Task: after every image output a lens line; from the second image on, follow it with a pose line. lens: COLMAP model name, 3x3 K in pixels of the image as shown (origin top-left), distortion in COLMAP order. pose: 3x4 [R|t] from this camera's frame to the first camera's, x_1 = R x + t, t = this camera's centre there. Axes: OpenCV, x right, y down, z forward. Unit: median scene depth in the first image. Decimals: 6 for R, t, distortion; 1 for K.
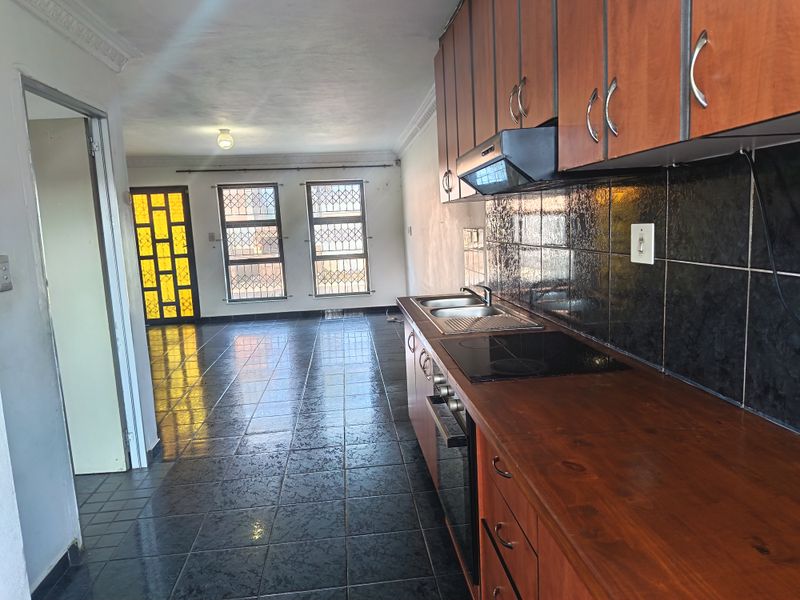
lens RADIAL K [[554.6, 0, 401.5], [0, 554.6, 295.3], [0, 0, 1]] dist [0.053990, -0.067007]
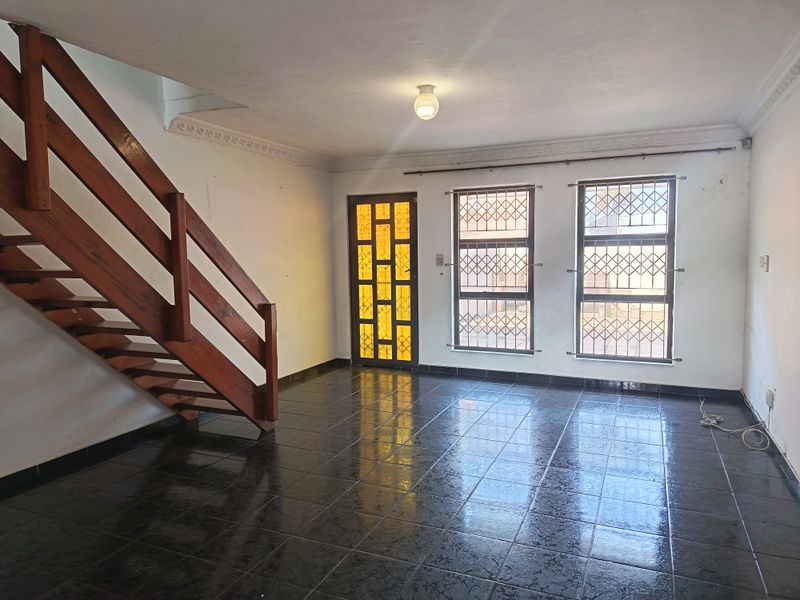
lens RADIAL K [[554.6, 0, 391.4], [0, 554.6, 302.3], [0, 0, 1]] dist [0.053990, -0.067007]
pose [[0.860361, 0.078860, -0.503548, -0.019414], [-0.091604, 0.995795, -0.000564, -0.045301], [0.501386, 0.046613, 0.863967, 0.357576]]
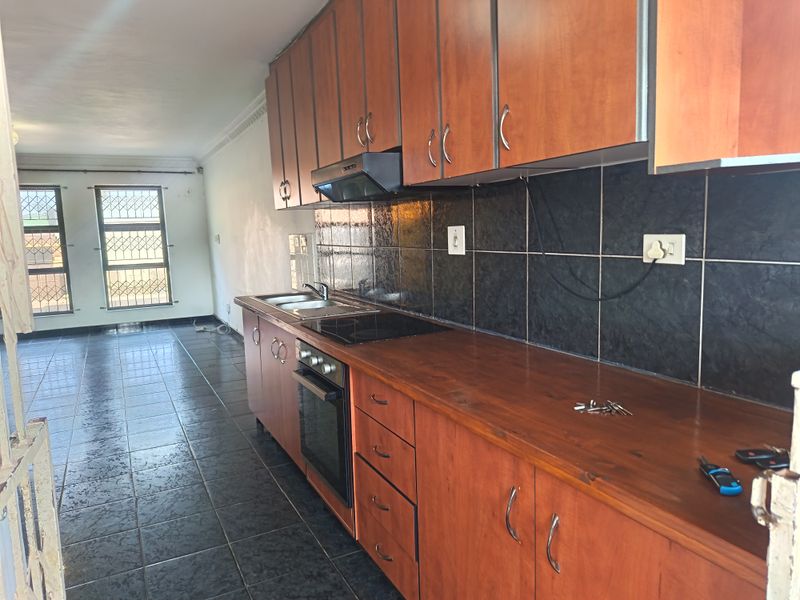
lens RADIAL K [[554.6, 0, 403.7], [0, 554.6, 295.7], [0, 0, 1]] dist [0.053990, -0.067007]
pose [[0.928328, -0.028130, 0.370696, -0.049019], [0.037039, 0.999170, -0.016933, 0.015147], [-0.369912, 0.029449, 0.928600, -0.054513]]
